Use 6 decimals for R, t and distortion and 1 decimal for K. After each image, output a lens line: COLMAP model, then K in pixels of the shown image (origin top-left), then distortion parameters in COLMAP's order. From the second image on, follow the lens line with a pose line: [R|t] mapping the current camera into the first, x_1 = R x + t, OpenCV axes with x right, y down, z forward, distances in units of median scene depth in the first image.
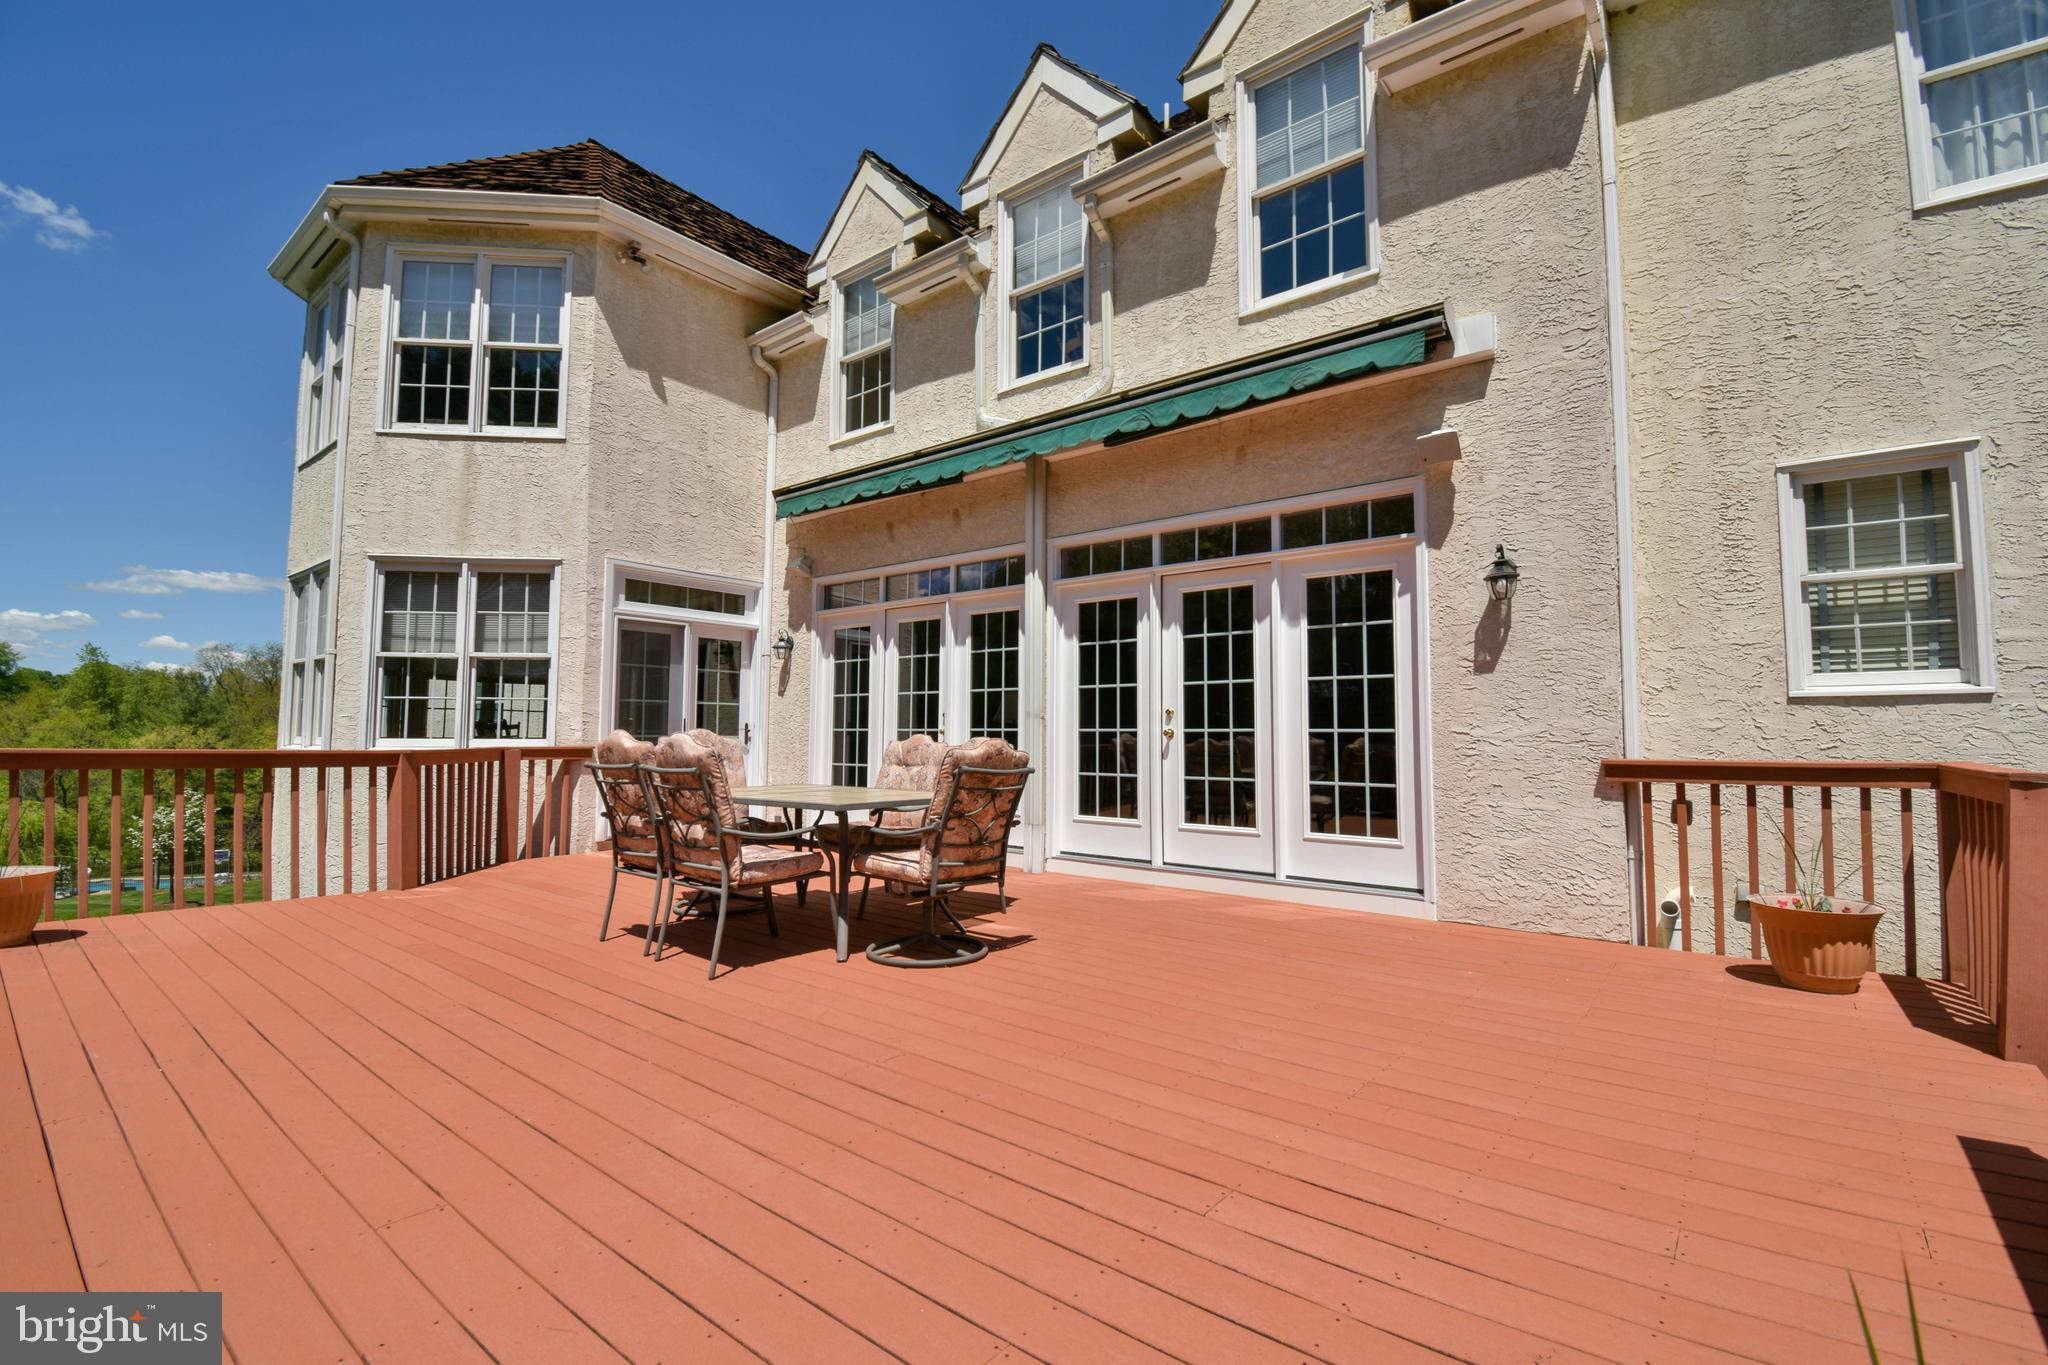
lens RADIAL K [[910.0, 0, 1028.3], [0, 910.0, 678.4], [0, 0, 1]] dist [-0.010925, -0.000479]
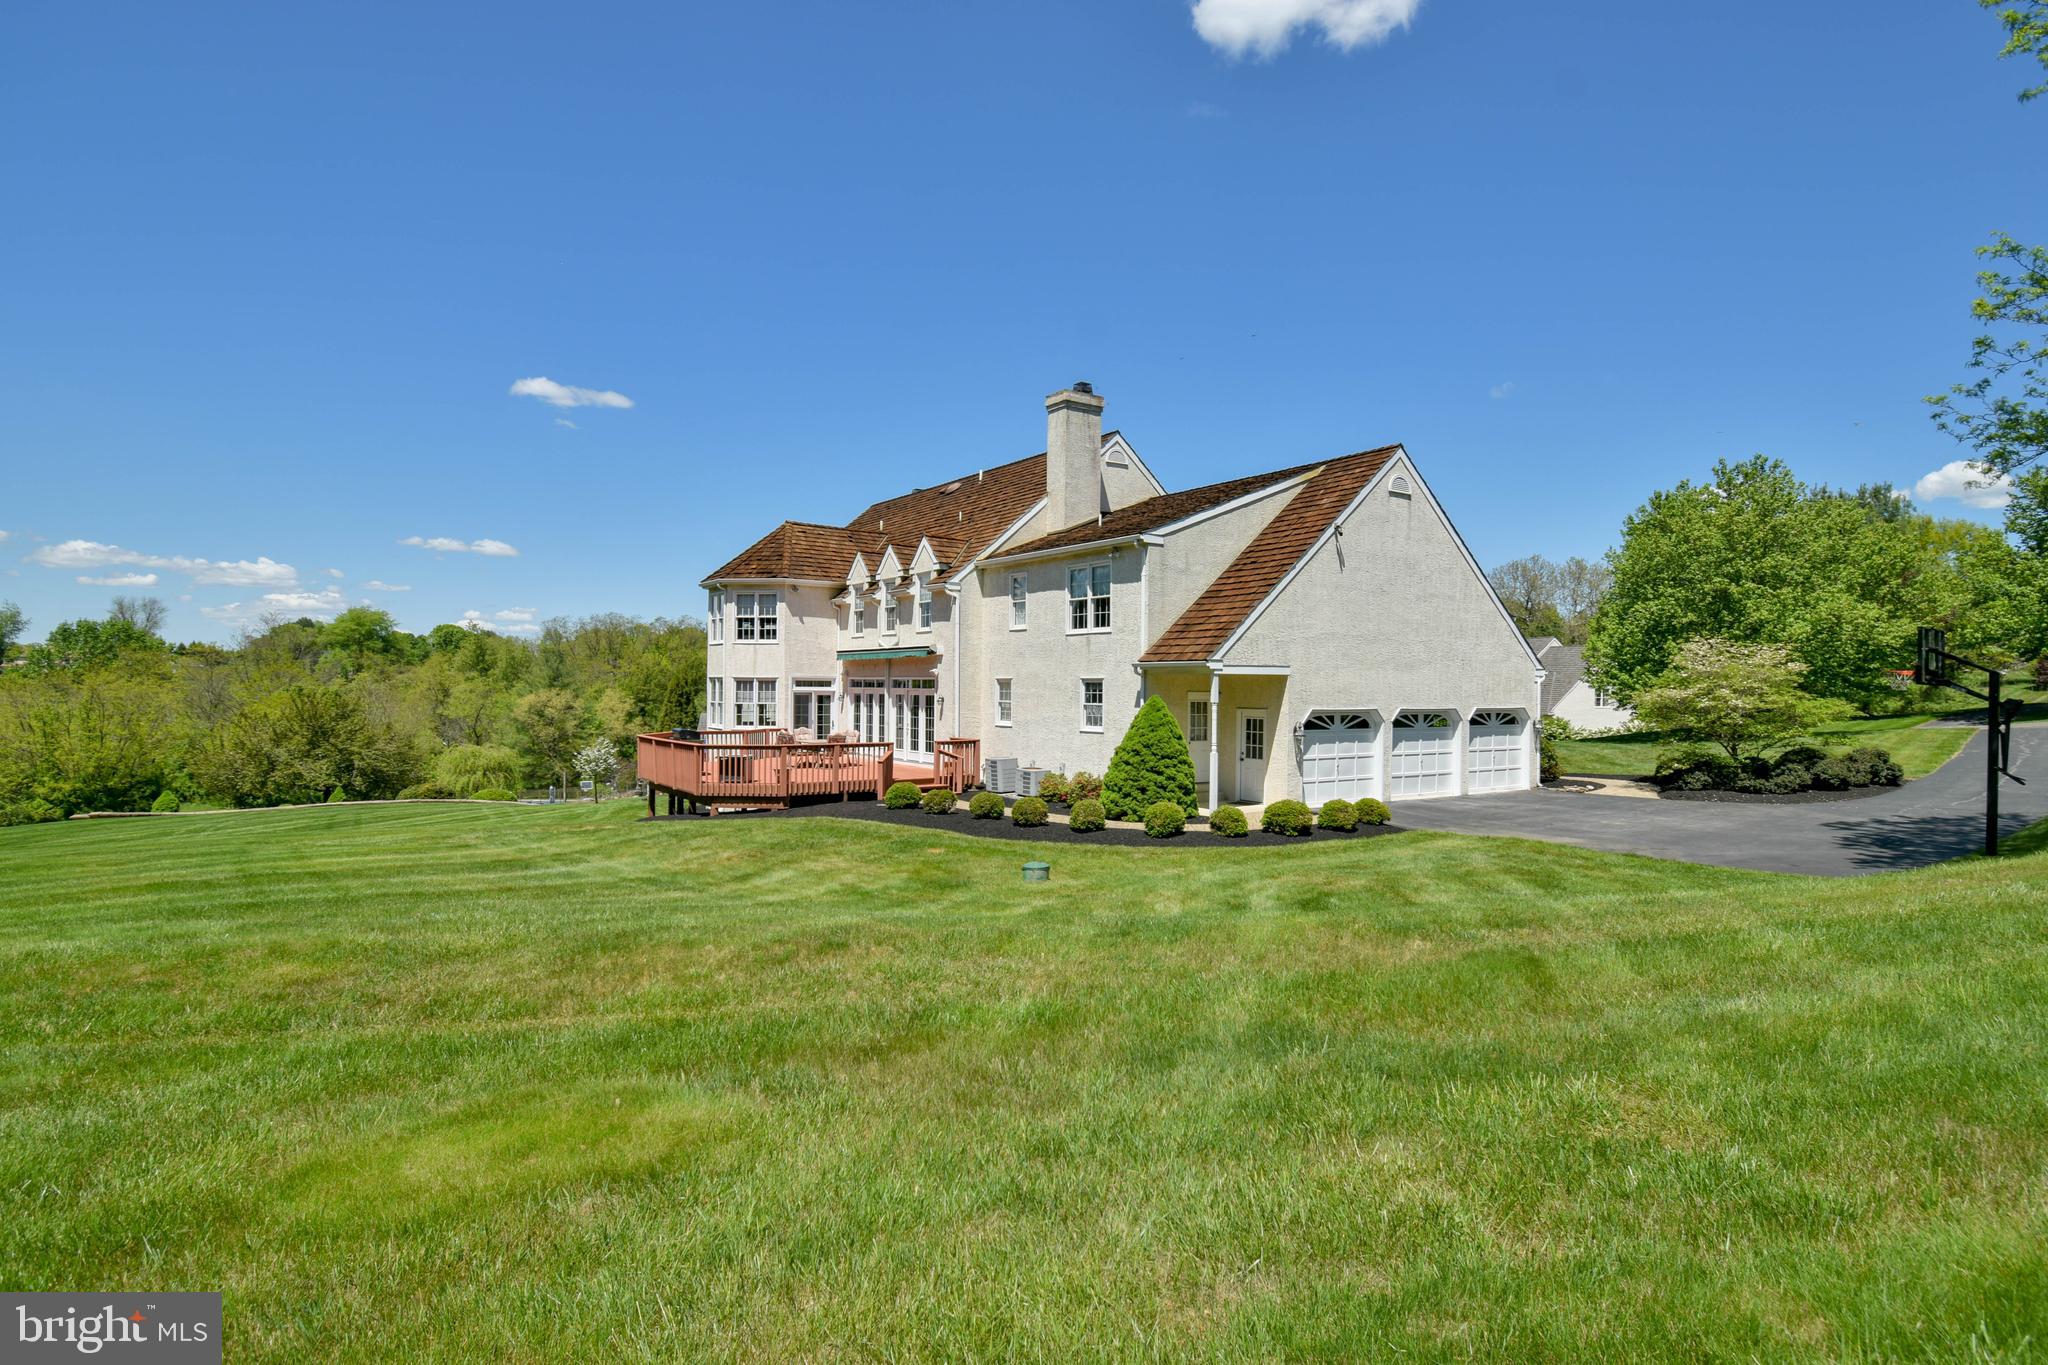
lens RADIAL K [[1028.8, 0, 1024.7], [0, 1028.8, 689.2], [0, 0, 1]] dist [-0.021191, -0.001225]
pose [[0.960088, 0.006497, -0.279622, 1.622282], [0.010505, 0.998187, 0.059261, -0.322485], [0.279500, -0.059834, 0.958280, -2.737063]]
